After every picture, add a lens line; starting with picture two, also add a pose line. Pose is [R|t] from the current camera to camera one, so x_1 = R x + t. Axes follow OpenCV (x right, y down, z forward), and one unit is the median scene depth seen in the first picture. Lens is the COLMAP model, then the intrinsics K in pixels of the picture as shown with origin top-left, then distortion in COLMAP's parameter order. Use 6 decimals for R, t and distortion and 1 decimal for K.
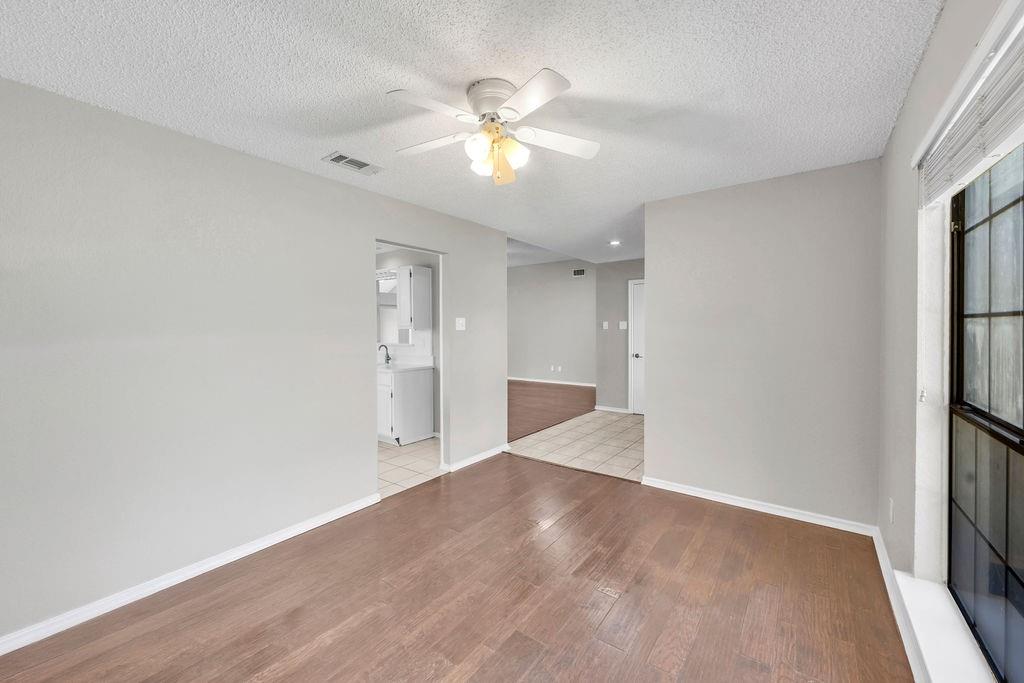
lens RADIAL K [[400.0, 0, 513.4], [0, 400.0, 338.5], [0, 0, 1]] dist [-0.002994, -0.000305]
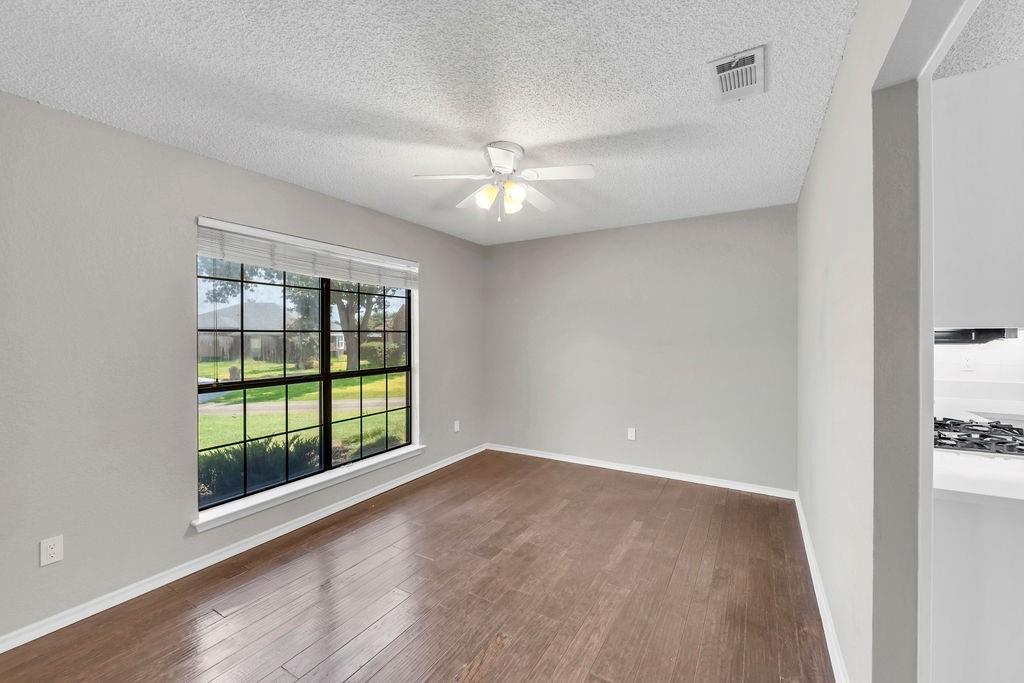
lens RADIAL K [[400.0, 0, 513.4], [0, 400.0, 338.5], [0, 0, 1]] dist [-0.002994, -0.000305]
pose [[-0.995881, 0.014900, -0.089434, 0.025025], [0.011768, 0.999303, 0.035440, -0.037128], [0.089900, 0.034241, -0.995362, 1.575119]]
